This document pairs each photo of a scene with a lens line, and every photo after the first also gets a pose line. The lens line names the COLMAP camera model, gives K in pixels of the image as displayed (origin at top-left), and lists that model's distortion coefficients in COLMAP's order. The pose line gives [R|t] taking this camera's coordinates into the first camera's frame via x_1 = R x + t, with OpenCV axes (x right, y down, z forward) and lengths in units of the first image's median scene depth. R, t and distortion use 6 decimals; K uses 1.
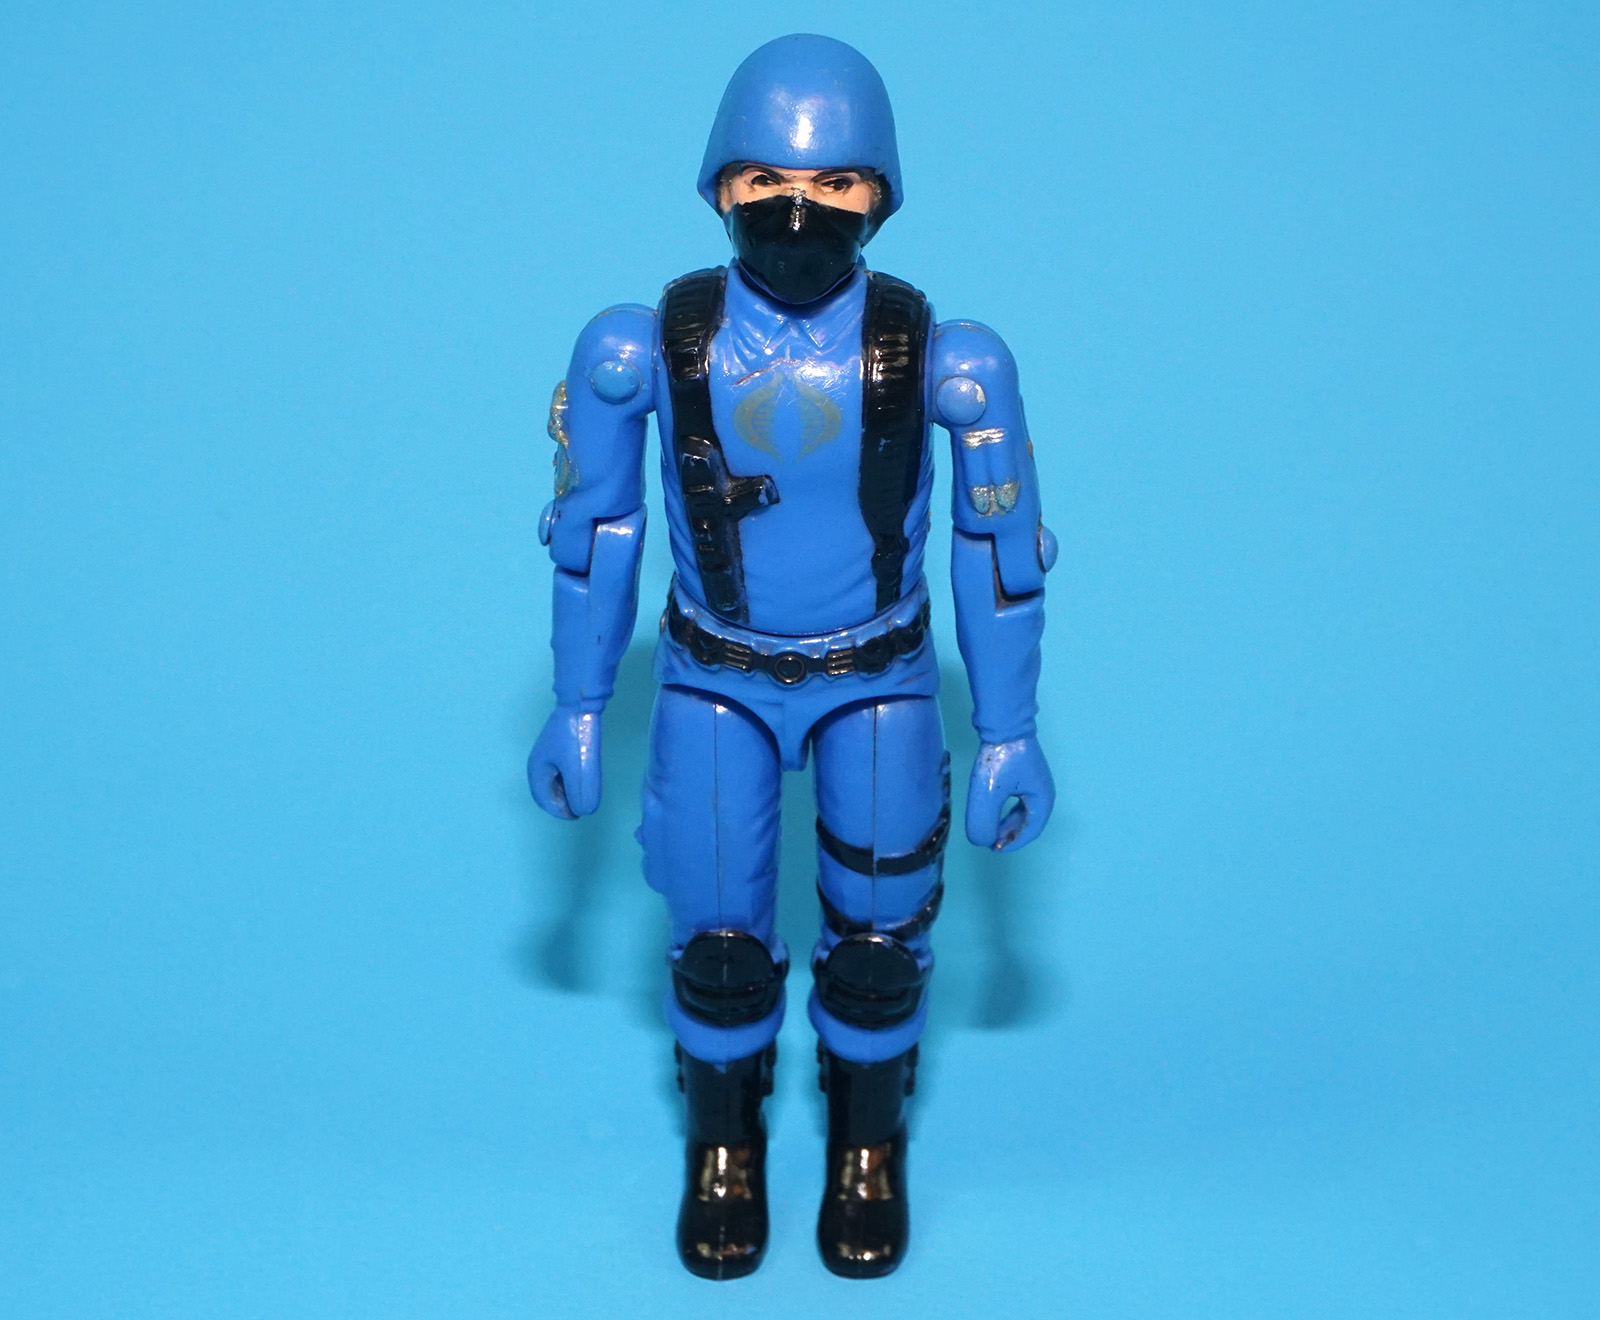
lens RADIAL K [[4728.4, 0, 800.0], [0, 4728.4, 660.0], [0, 0, 1]] dist [0.020565, 0.252961]
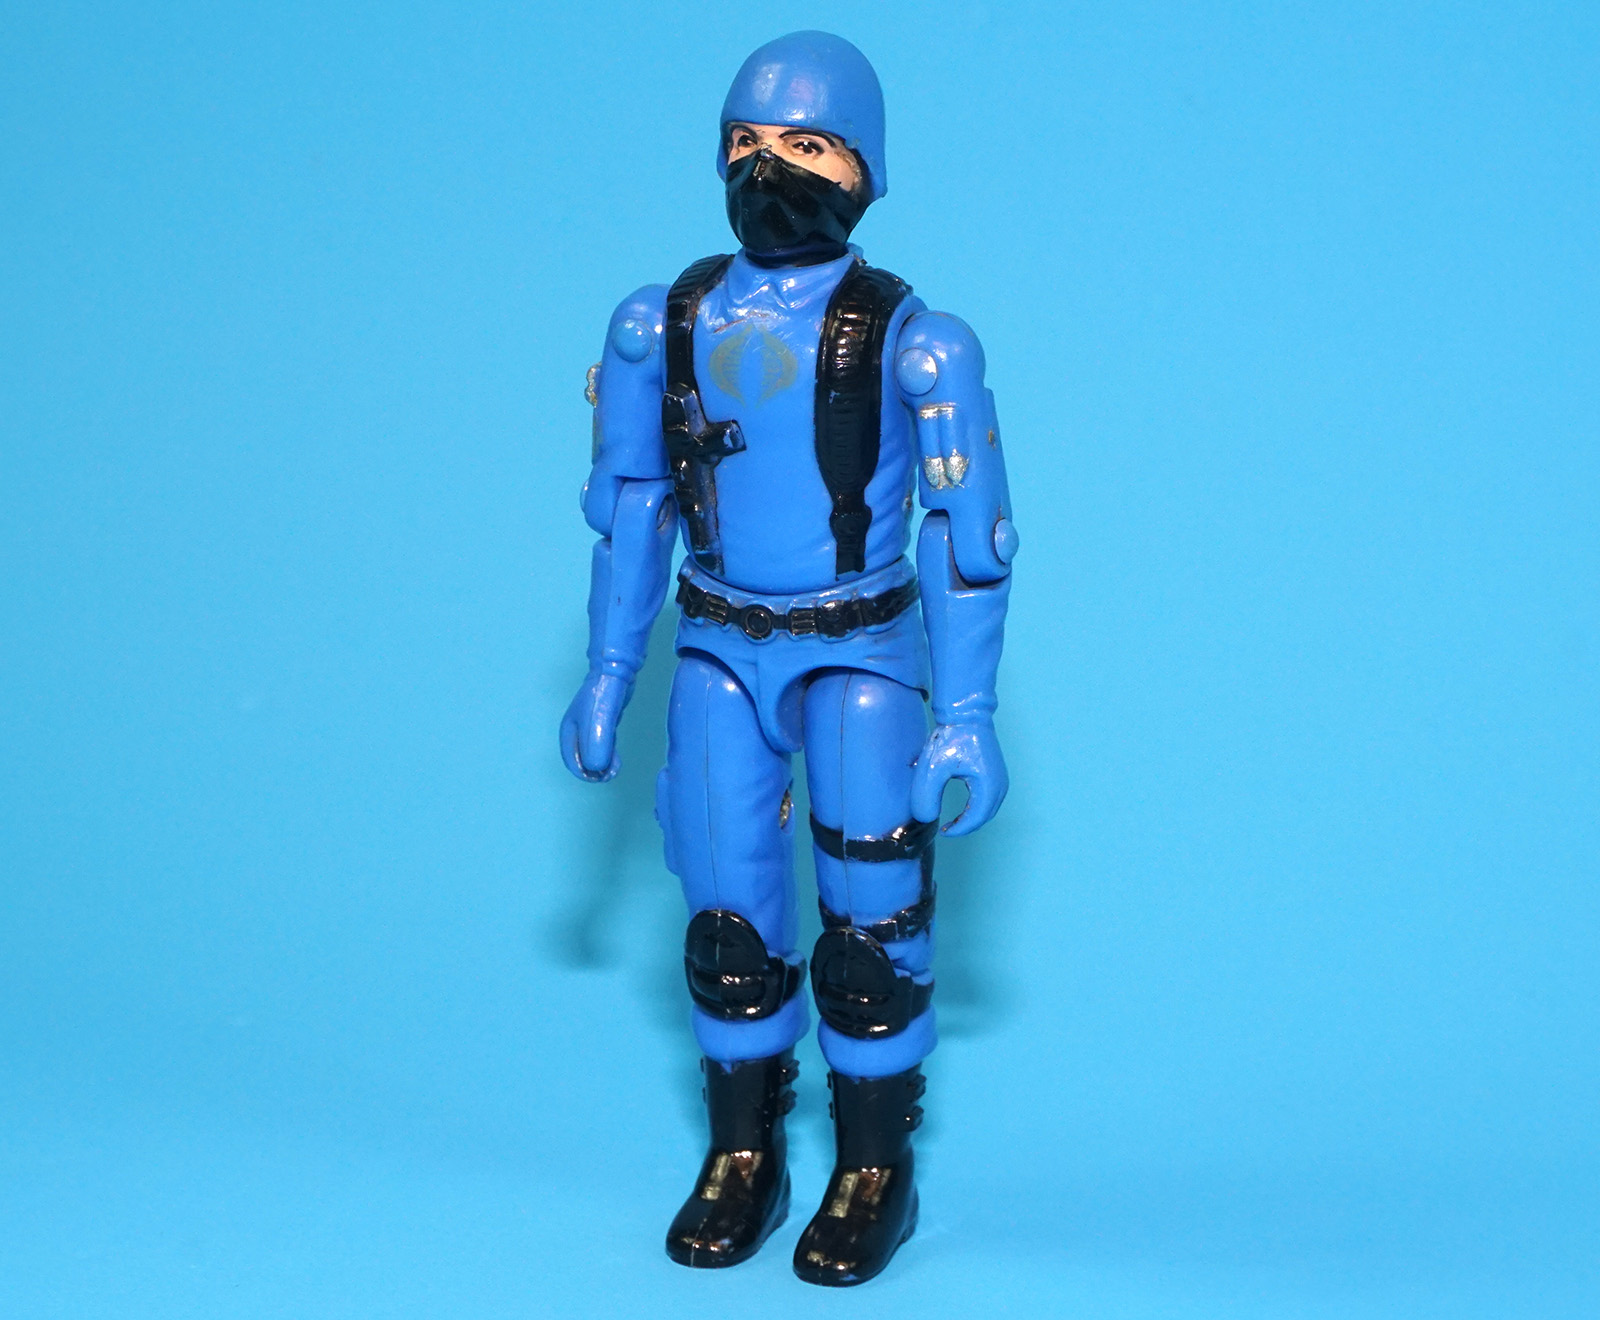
lens RADIAL K [[4728.4, 0, 800.0], [0, 4728.4, 660.0], [0, 0, 1]] dist [0.020565, 0.252961]
pose [[0.942047, 0.091011, -0.322900, 0.358079], [-0.169771, 0.959486, -0.224864, 0.252395], [0.289353, 0.266651, 0.919332, 0.008637]]
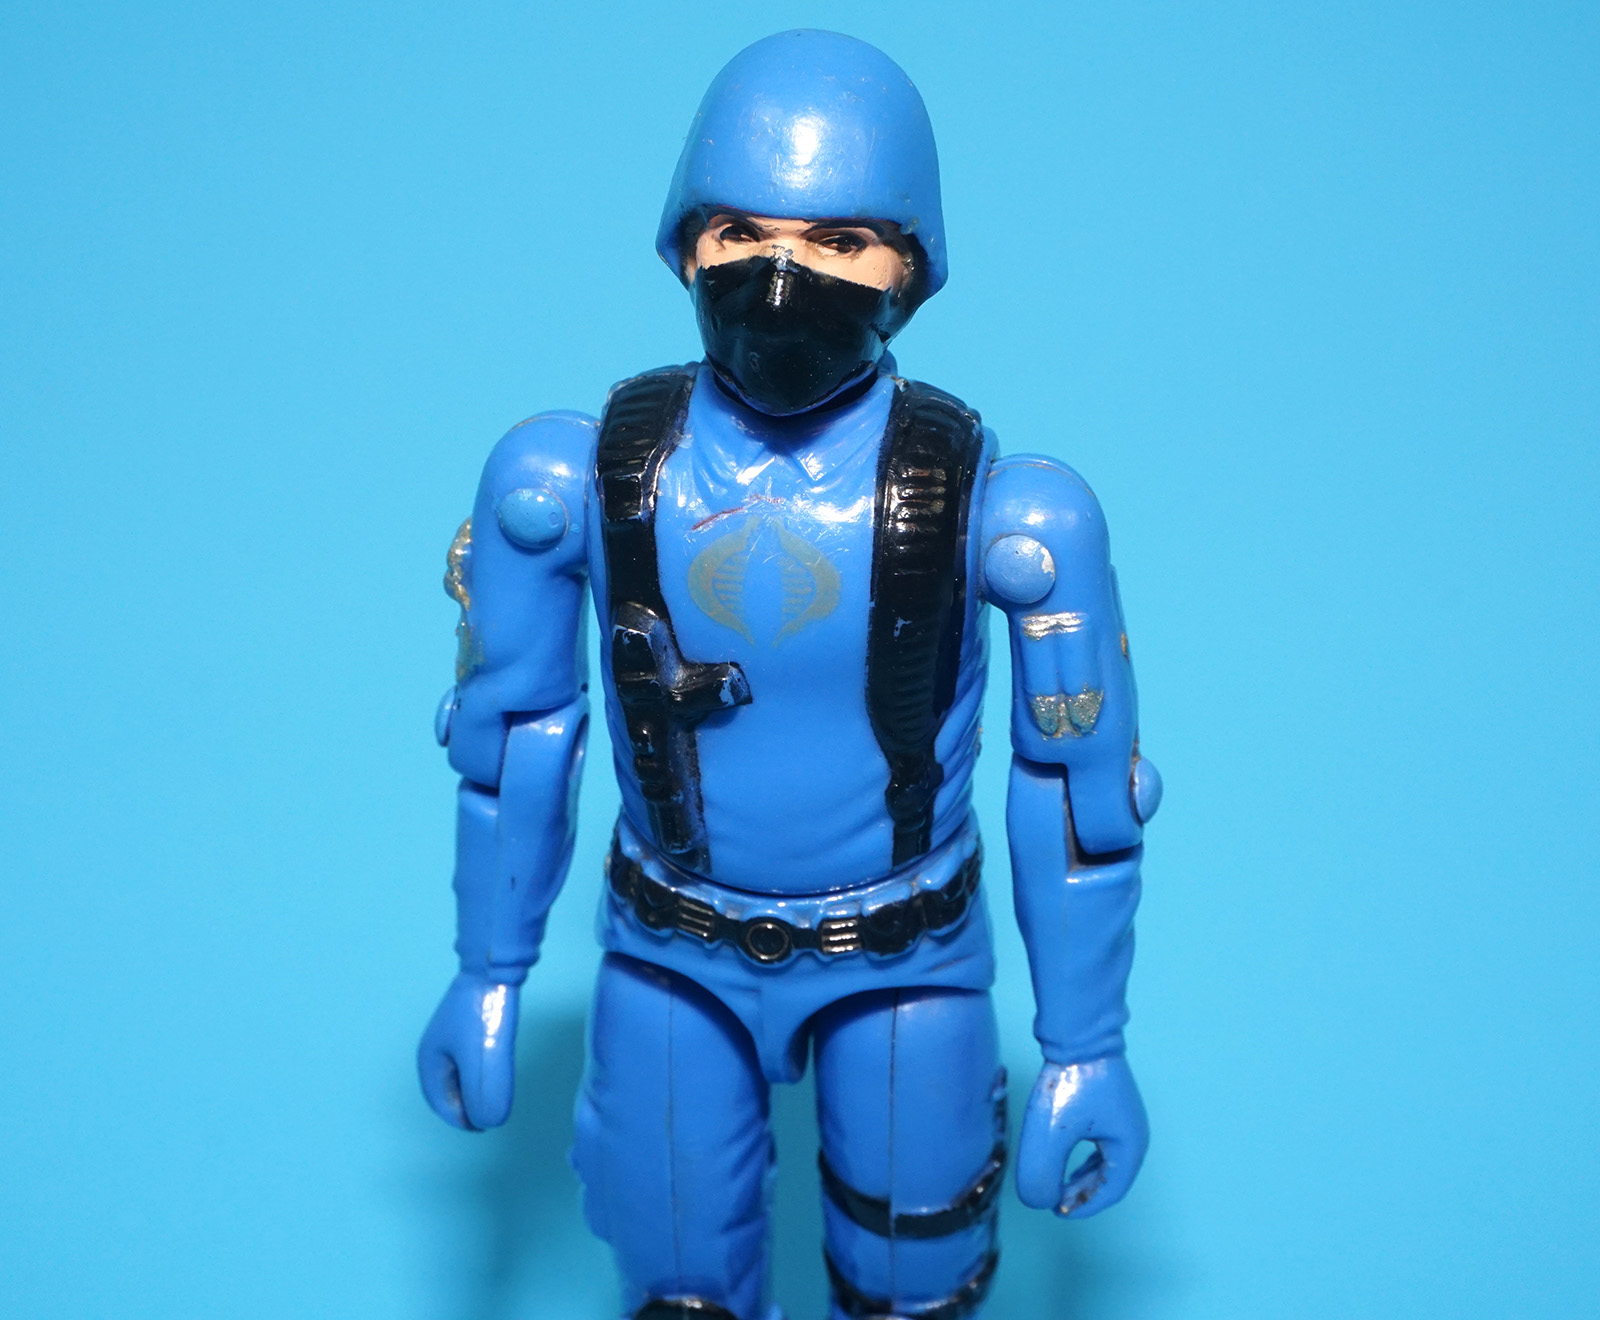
lens RADIAL K [[4728.4, 0, 800.0], [0, 4728.4, 660.0], [0, 0, 1]] dist [0.020565, 0.252961]
pose [[0.994780, 0.051063, -0.088344, 0.062324], [-0.054753, 0.997704, -0.039860, -0.012023], [0.086106, 0.044489, 0.995292, 0.302764]]
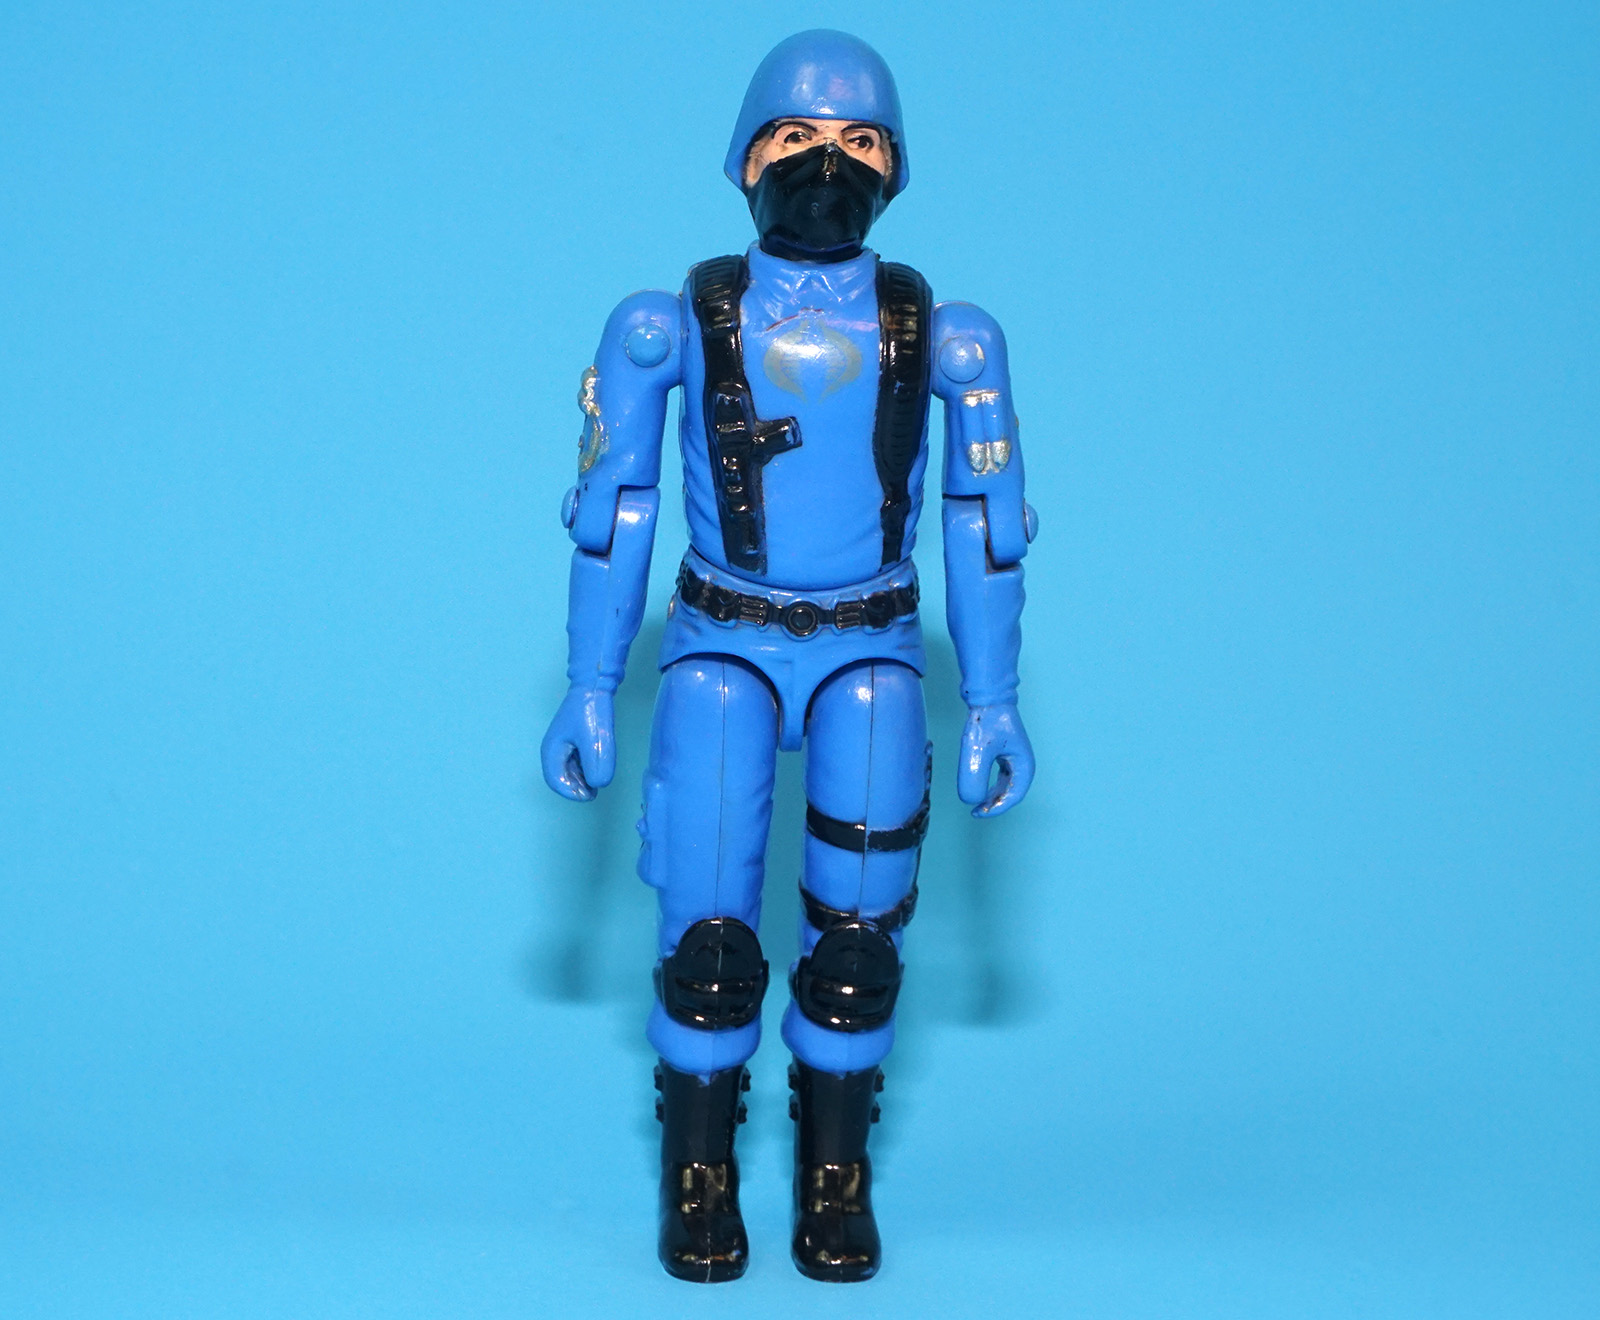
lens RADIAL K [[4728.4, 0, 800.0], [0, 4728.4, 660.0], [0, 0, 1]] dist [0.020565, 0.252961]
pose [[0.990443, 0.009043, 0.137626, -0.151993], [0.030751, 0.958253, -0.284262, 0.319224], [-0.134451, 0.285777, 0.948817, -0.026119]]
